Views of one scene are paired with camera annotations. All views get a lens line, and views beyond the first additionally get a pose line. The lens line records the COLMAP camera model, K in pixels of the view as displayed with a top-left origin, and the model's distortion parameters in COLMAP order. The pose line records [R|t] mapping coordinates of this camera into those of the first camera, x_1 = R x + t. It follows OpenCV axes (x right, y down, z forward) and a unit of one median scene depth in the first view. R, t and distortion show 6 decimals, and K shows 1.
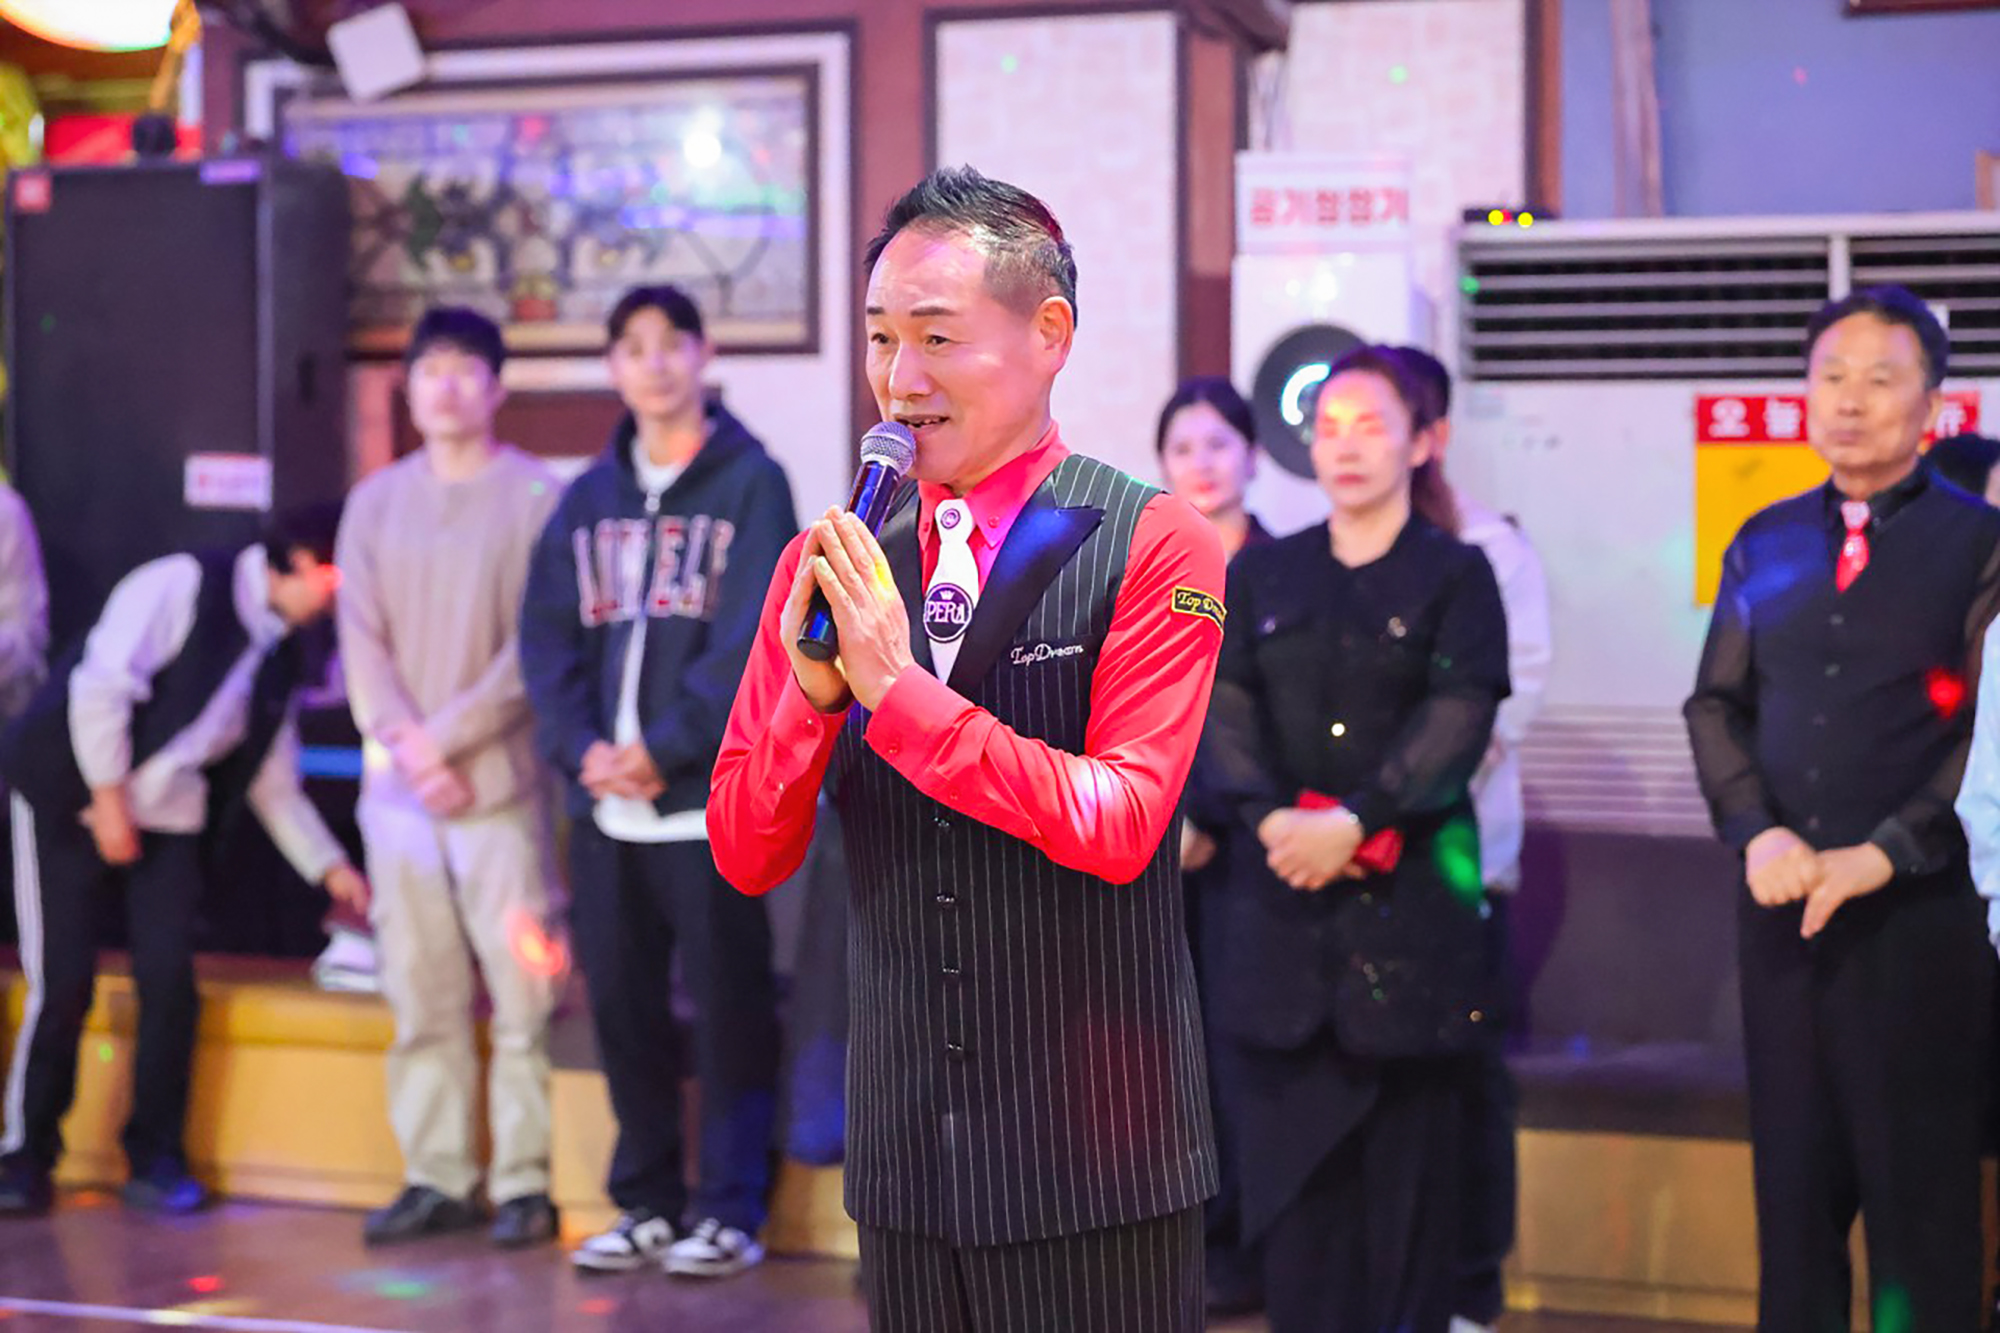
lens RADIAL K [[4801.5, 0, 1000.0], [0, 4801.5, 666.5], [0, 0, 1]] dist [0.004965, -0.058008]
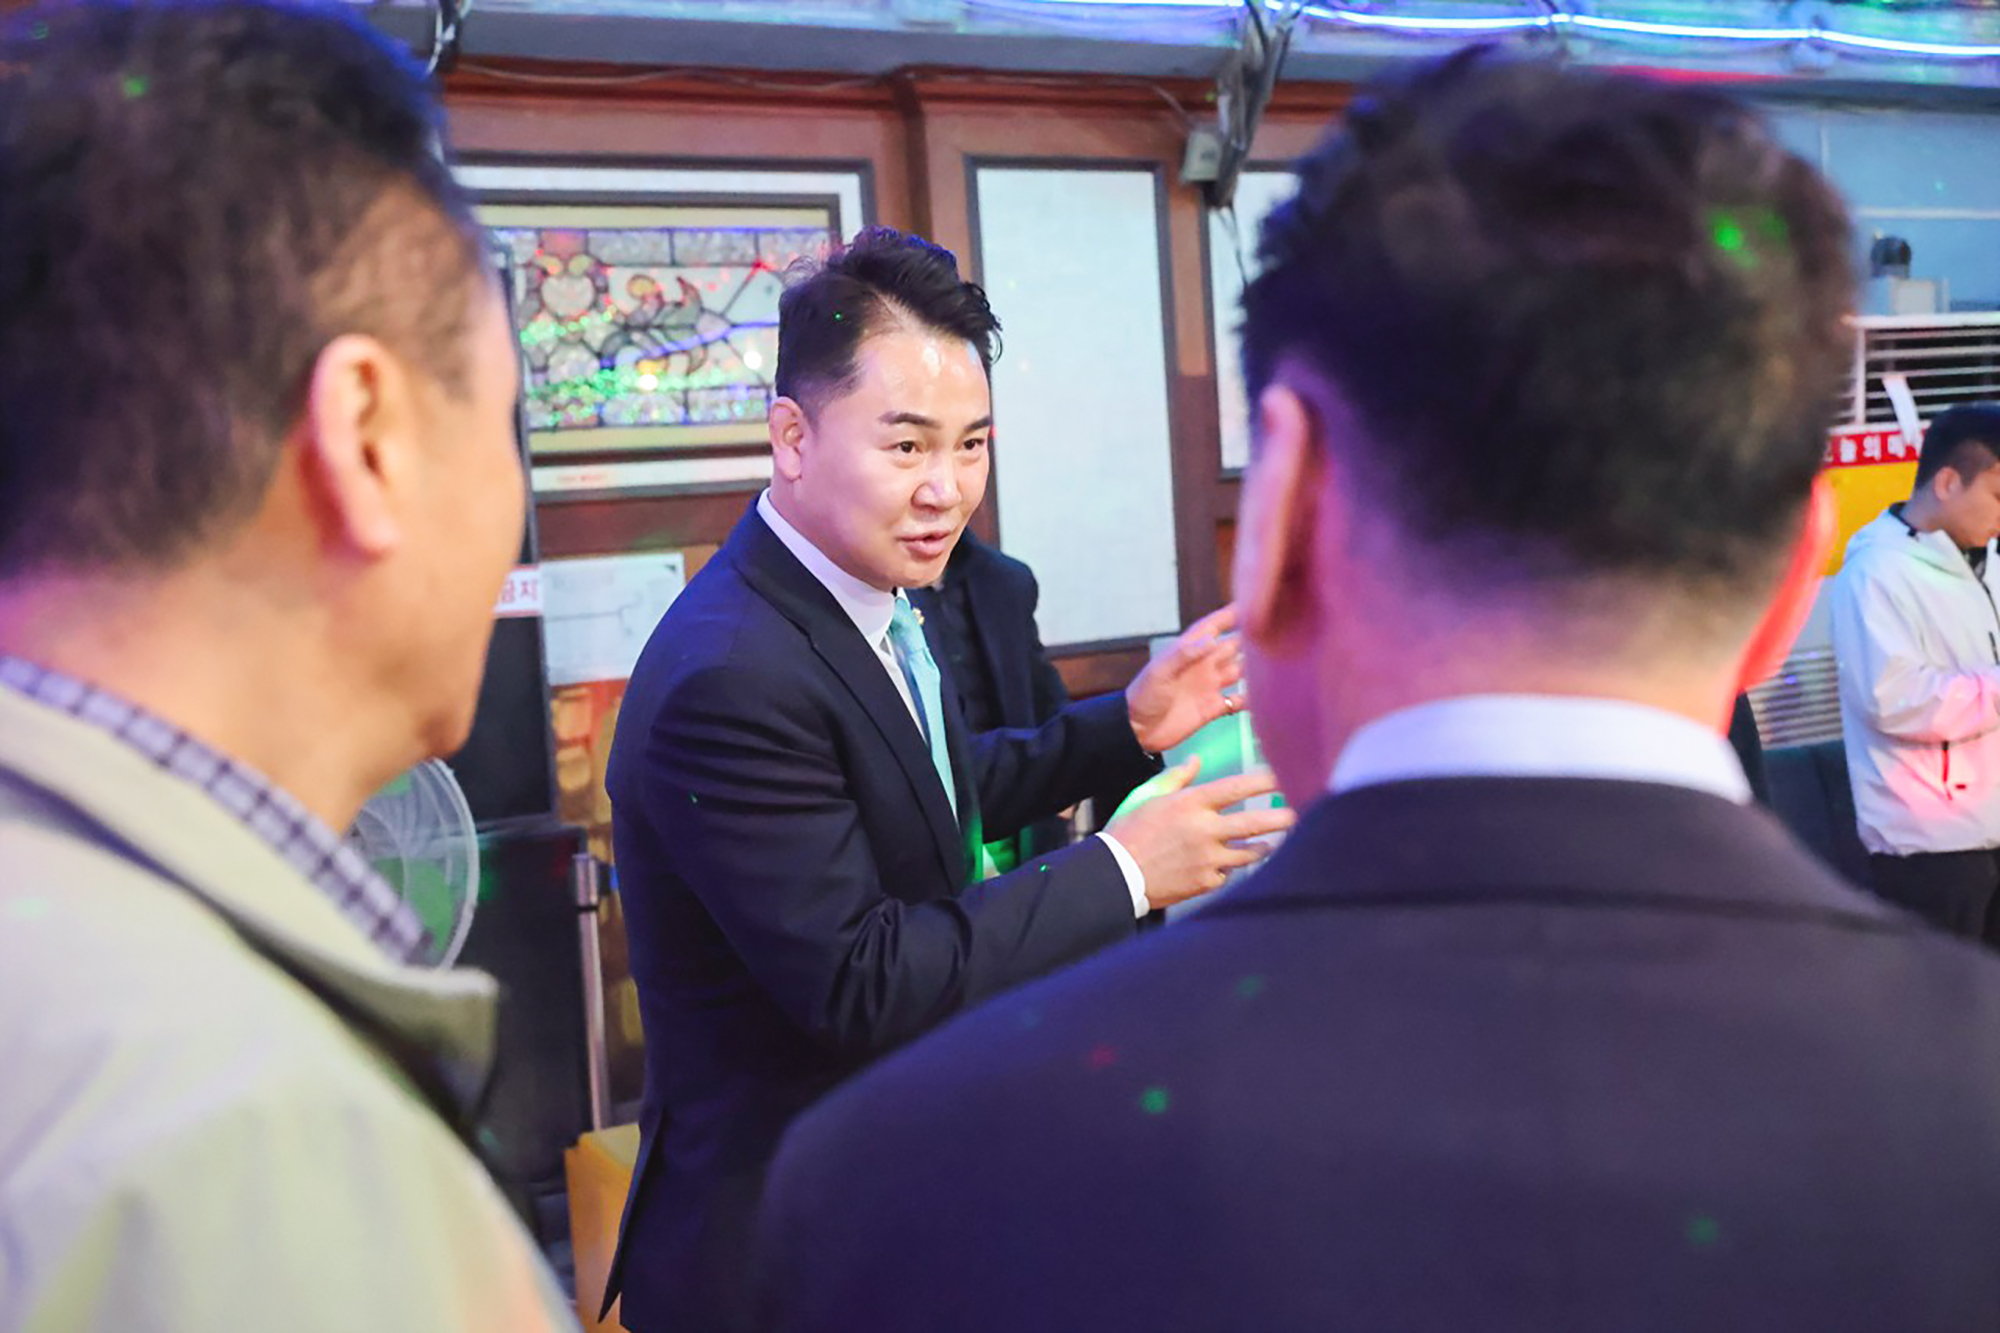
lens RADIAL K [[2235.4, 0, 1000.0], [0, 2235.4, 666.5], [0, 0, 1]] dist [-0.000061, 0.002794]
pose [[0.542785, -0.085908, 0.835466, -0.473168], [0.101712, 0.994157, 0.036146, -0.029122], [-0.833690, 0.065357, 0.548352, 0.680761]]
